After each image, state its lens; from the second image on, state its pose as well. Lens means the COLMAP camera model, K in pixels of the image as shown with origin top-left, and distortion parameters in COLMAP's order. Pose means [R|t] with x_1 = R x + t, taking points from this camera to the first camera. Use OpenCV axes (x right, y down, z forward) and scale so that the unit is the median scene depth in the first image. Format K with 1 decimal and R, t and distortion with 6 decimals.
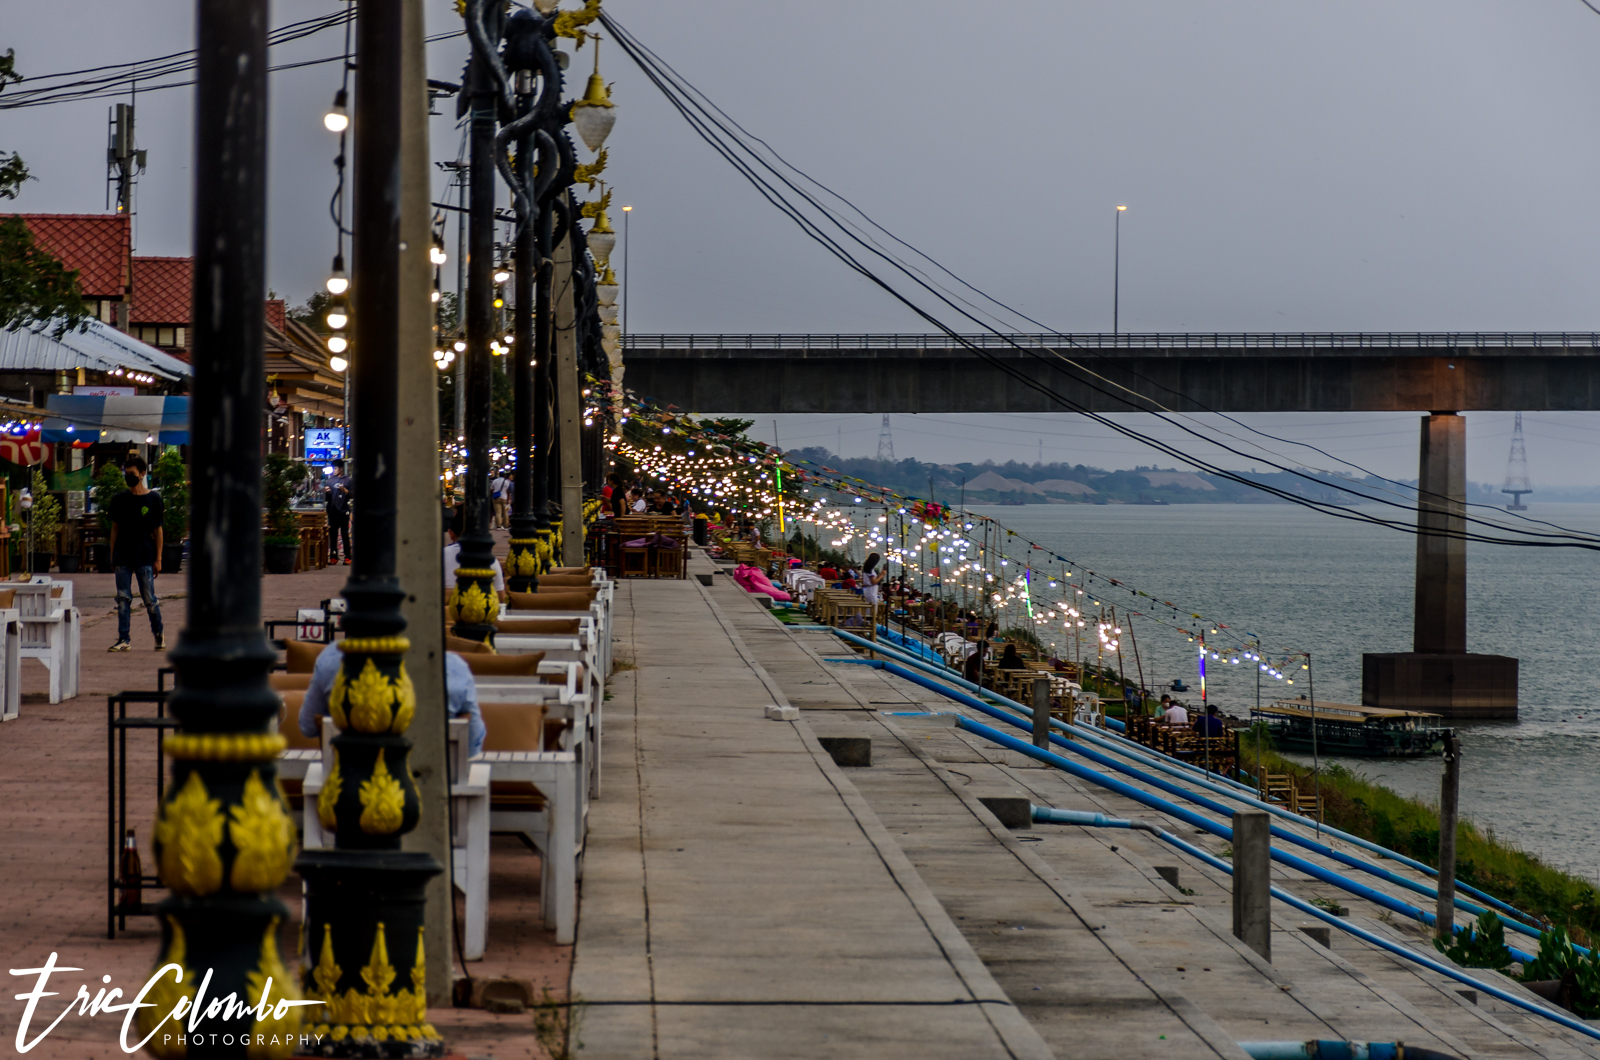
lens RADIAL K [[6584.3, 0, 800.0], [0, 6584.3, 530.0], [0, 0, 1]] dist [0.068270, 2.801143]
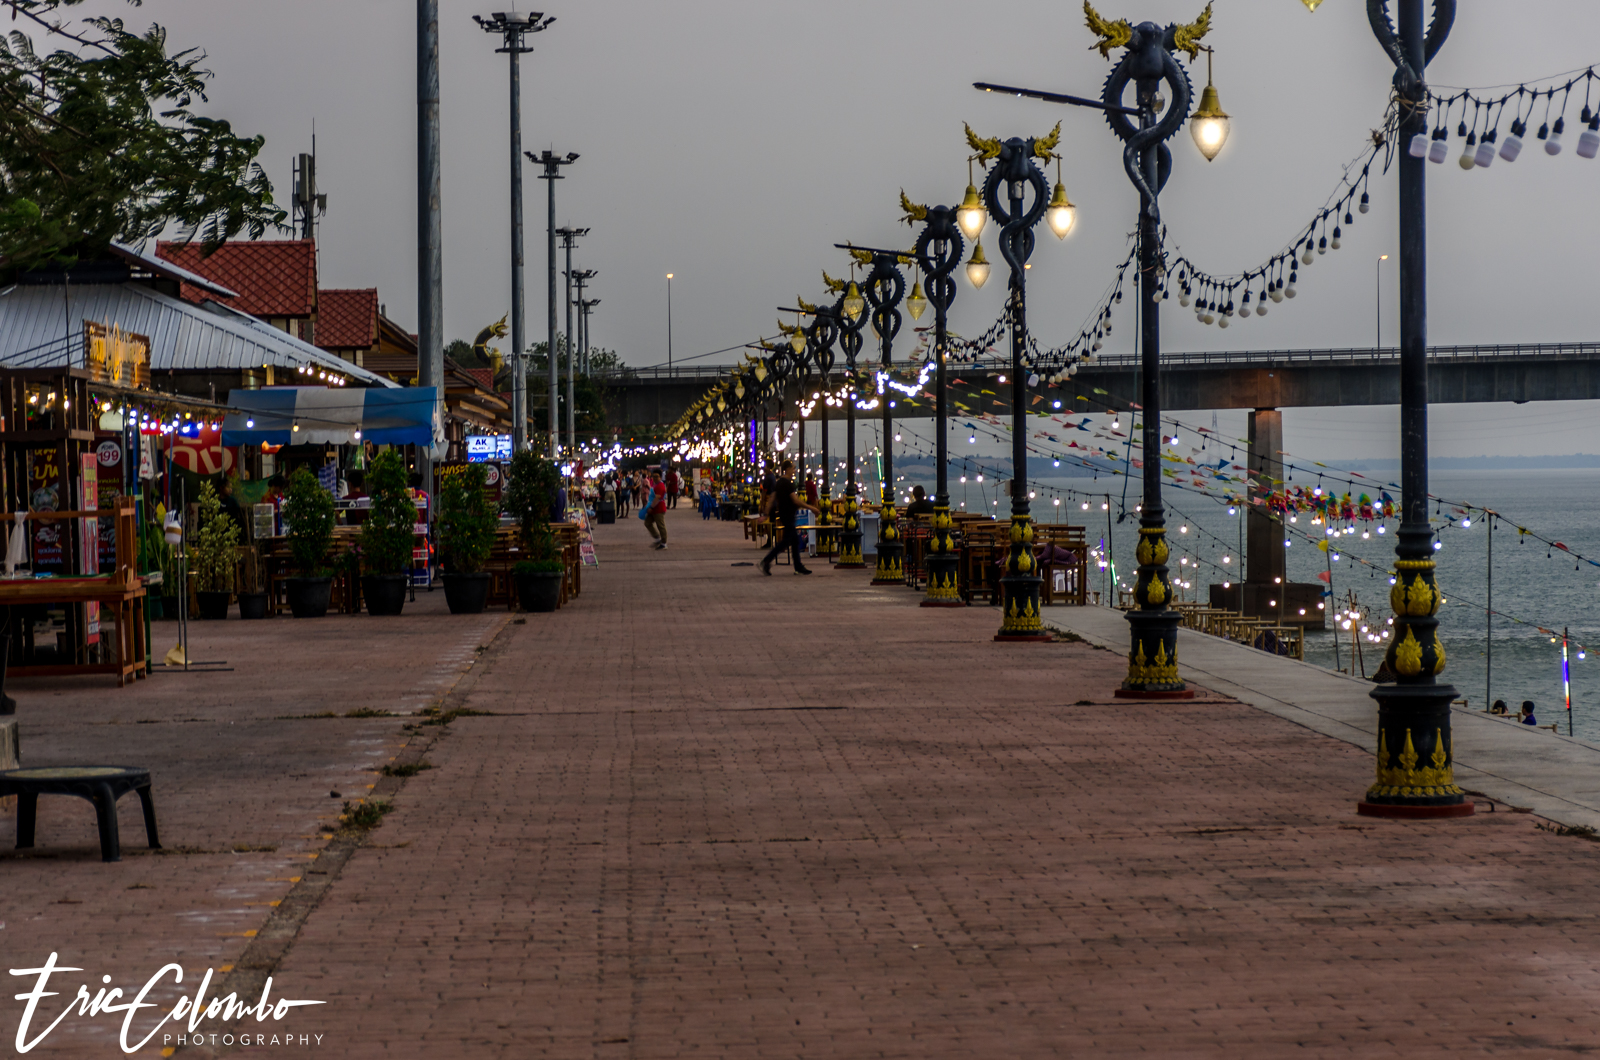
lens RADIAL K [[4516.3, 0, 800.0], [0, 4516.3, 530.0], [0, 0, 1]] dist [-0.036924, -0.259003]
pose [[0.999655, -0.025637, 0.005714, -0.027429], [0.025603, 0.999655, 0.005899, -0.002510], [-0.005863, -0.005751, 0.999966, 0.258762]]
